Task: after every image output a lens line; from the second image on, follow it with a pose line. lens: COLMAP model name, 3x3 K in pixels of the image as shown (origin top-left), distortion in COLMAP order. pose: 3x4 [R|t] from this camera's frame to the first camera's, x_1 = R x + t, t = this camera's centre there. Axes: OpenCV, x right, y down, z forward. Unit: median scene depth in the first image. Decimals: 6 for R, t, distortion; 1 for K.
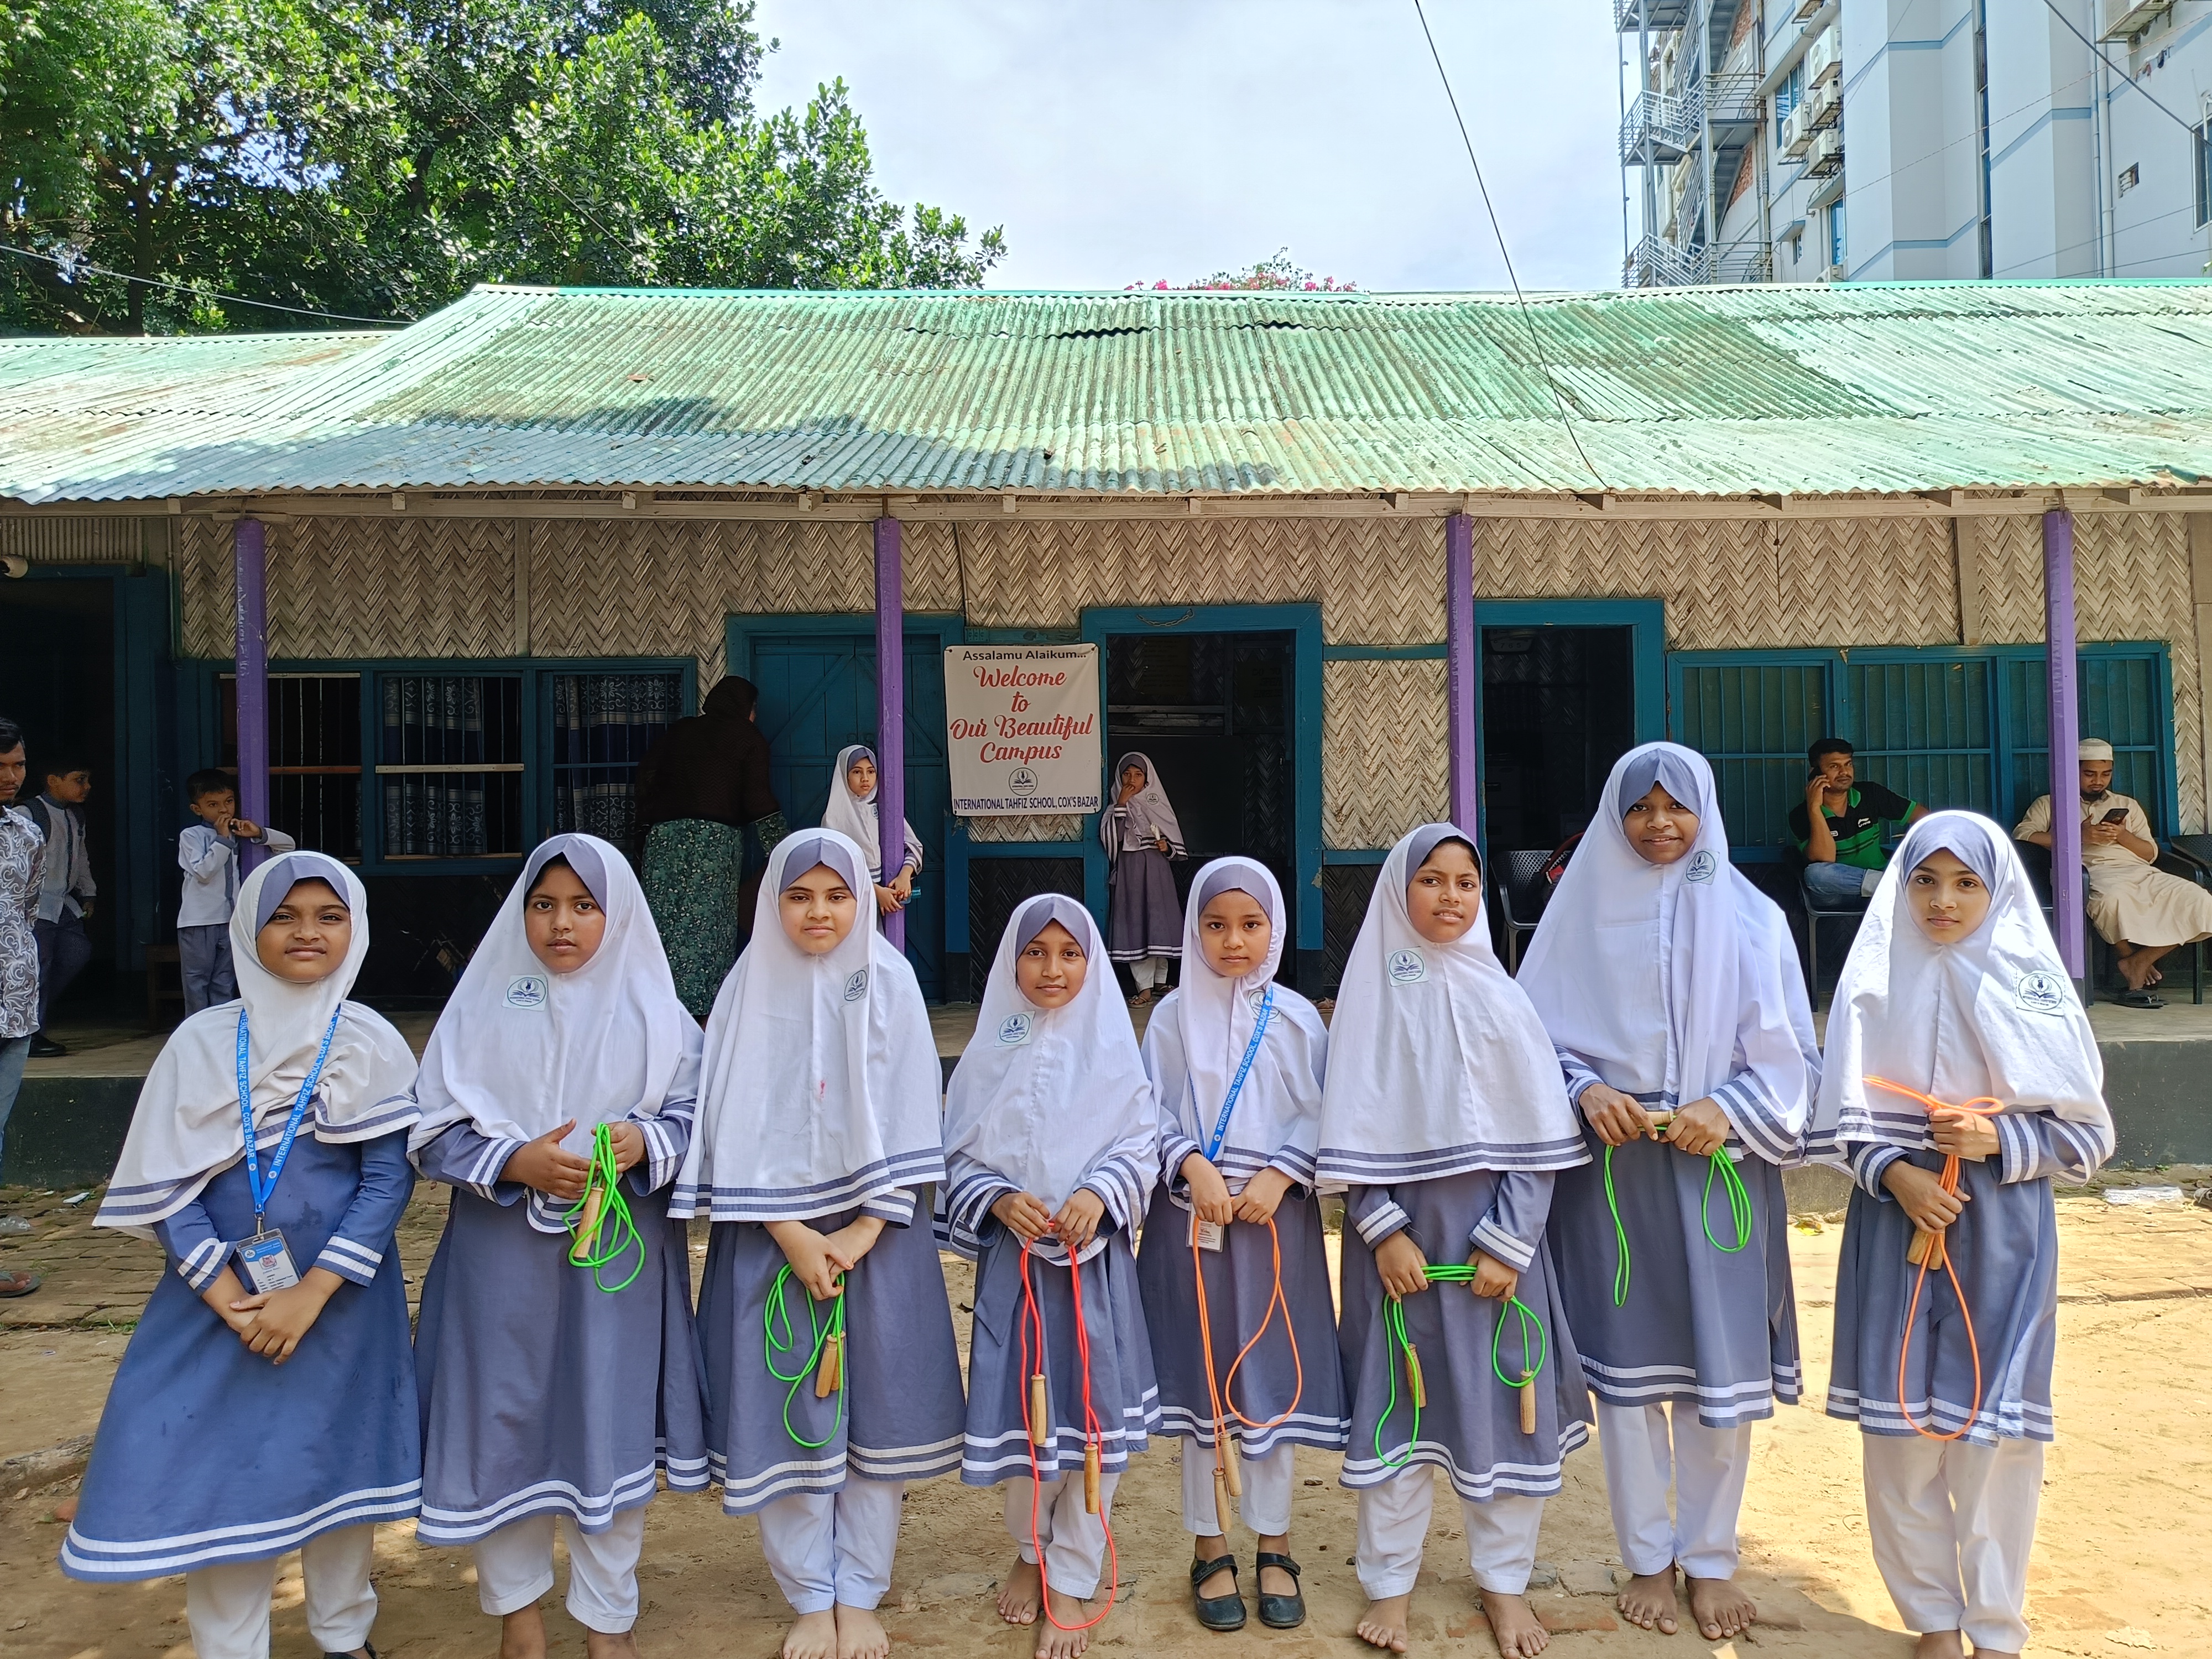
lens RADIAL K [[1529.7, 0, 1097.1], [0, 1529.7, 833.2], [0, 0, 1]] dist [0.074445, -0.091908]
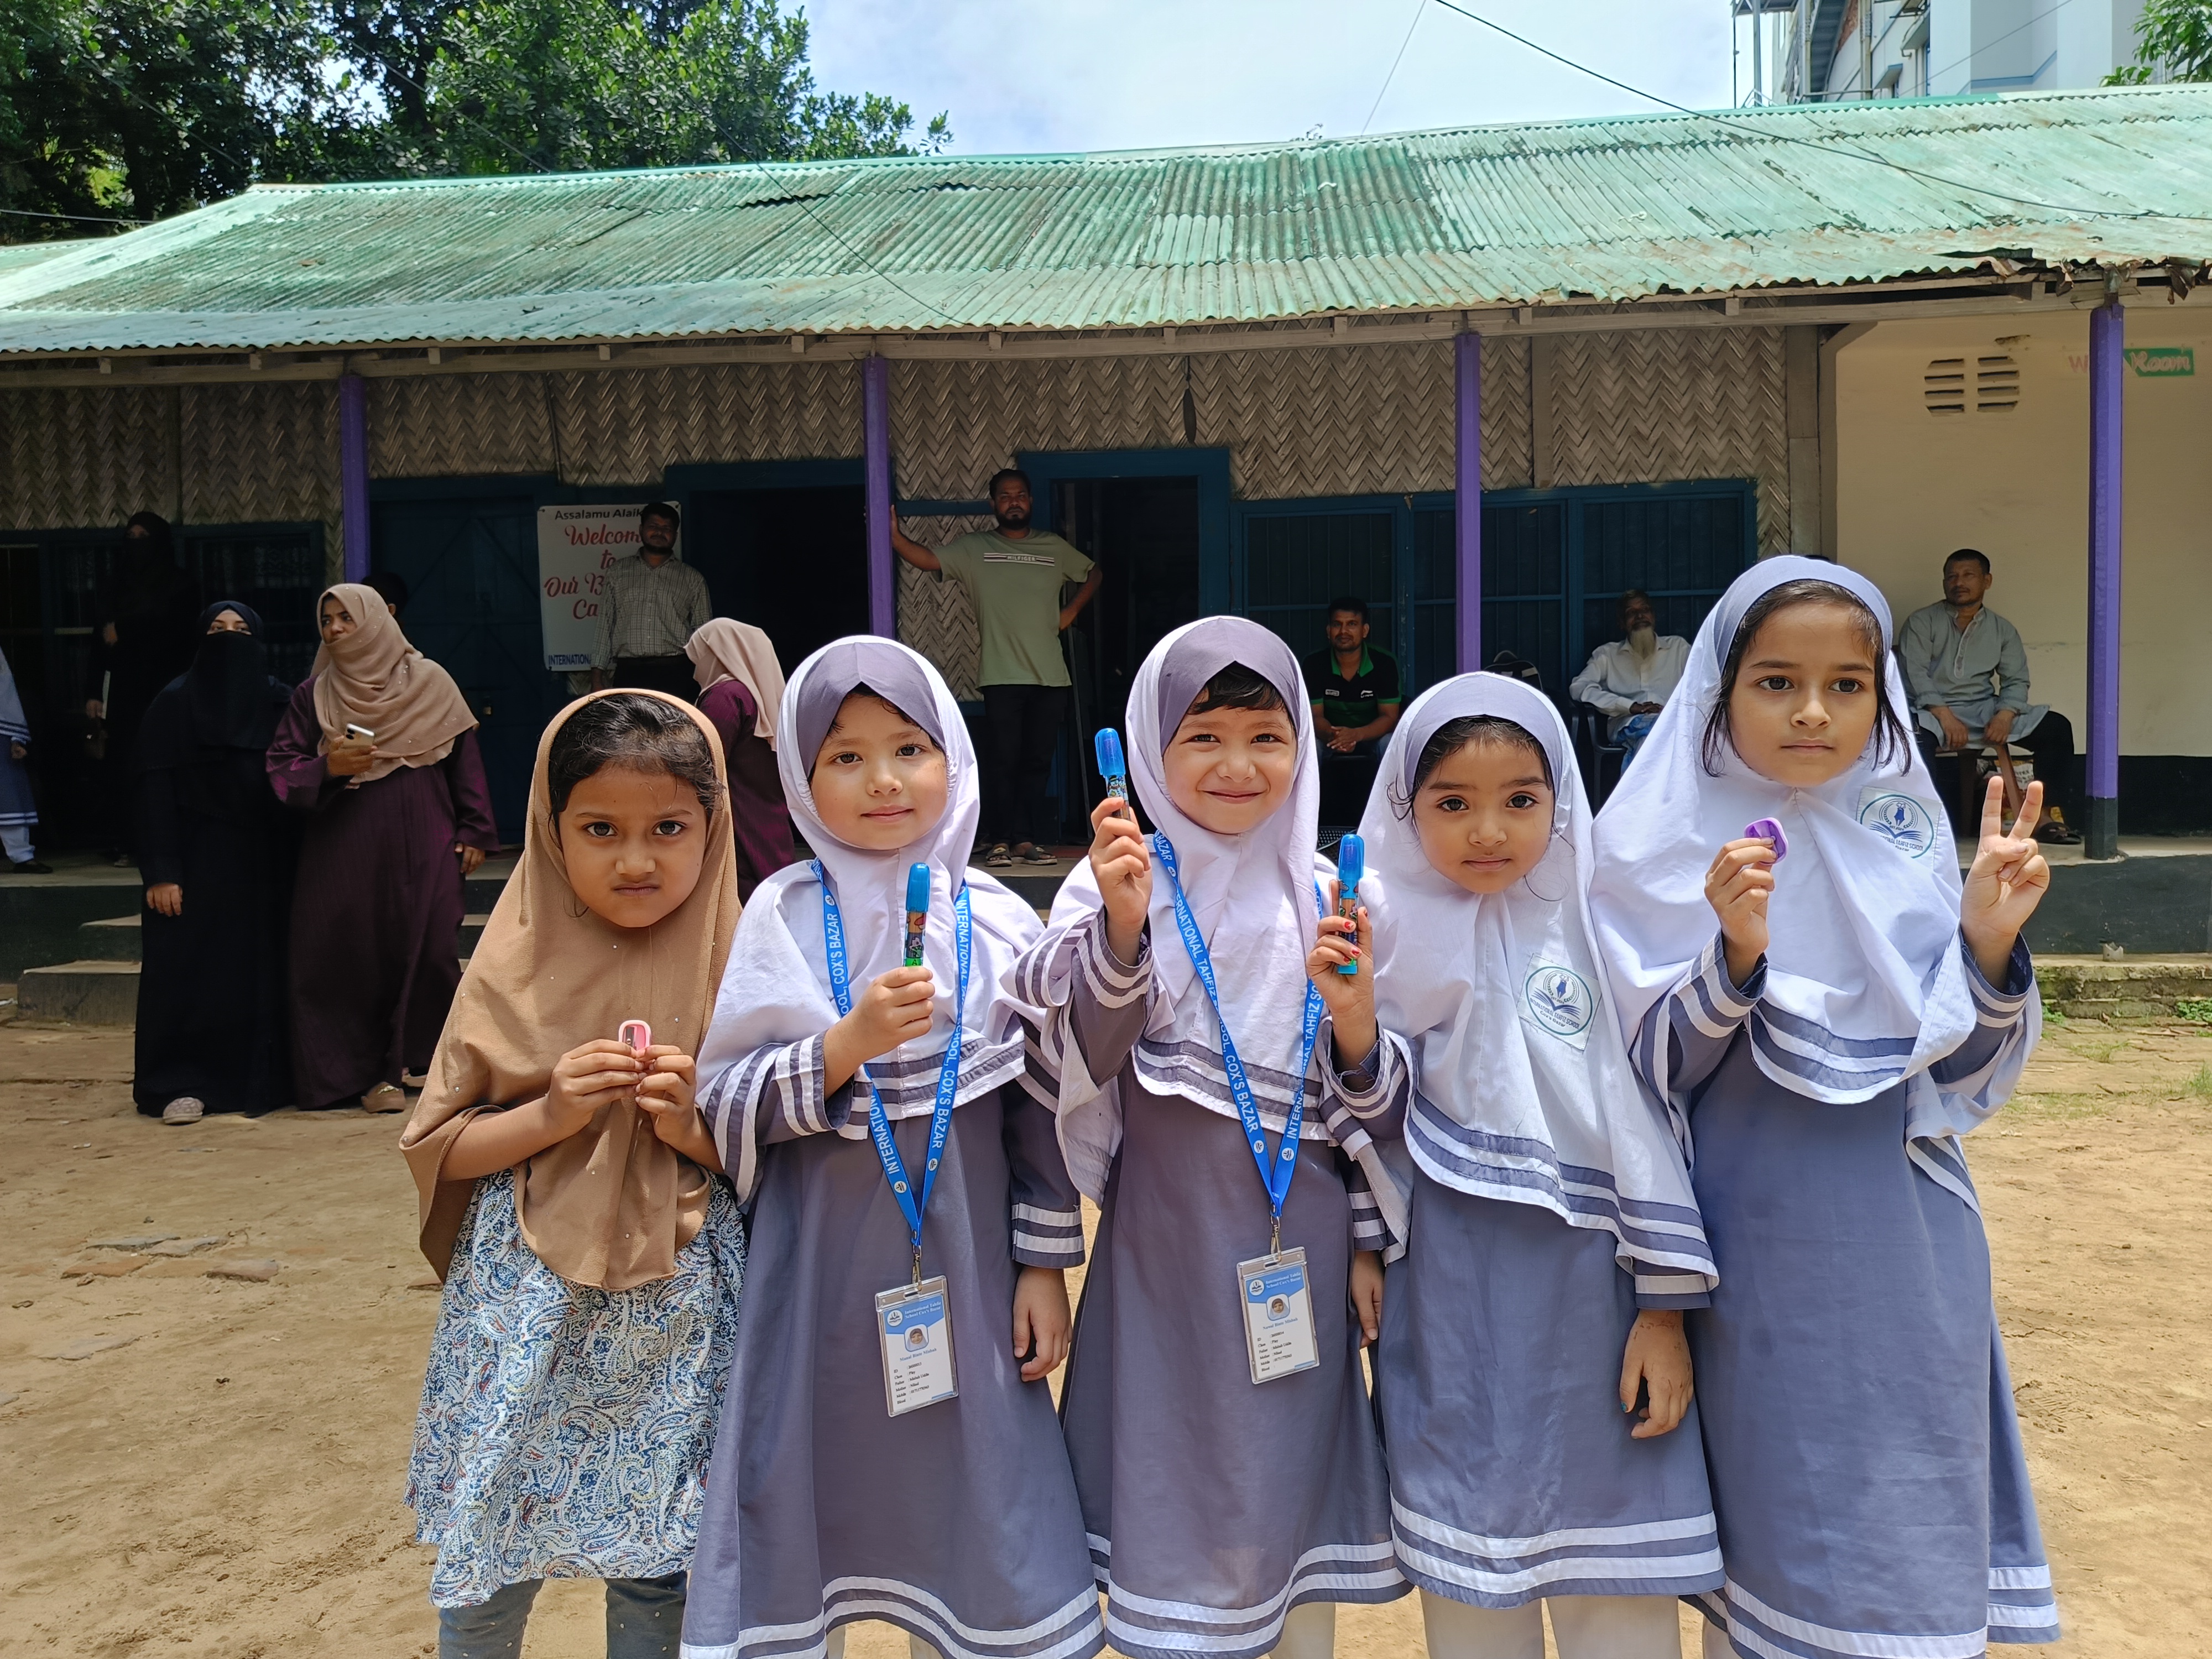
lens RADIAL K [[1554.0, 0, 1136.4], [0, 1554.0, 830.9], [0, 0, 1]] dist [0.038775, -0.048398]
pose [[0.992046, 0.005735, -0.125747, 0.431557], [0.000762, 0.998670, 0.051559, 0.043285], [0.125875, -0.051245, 0.990722, -0.015468]]
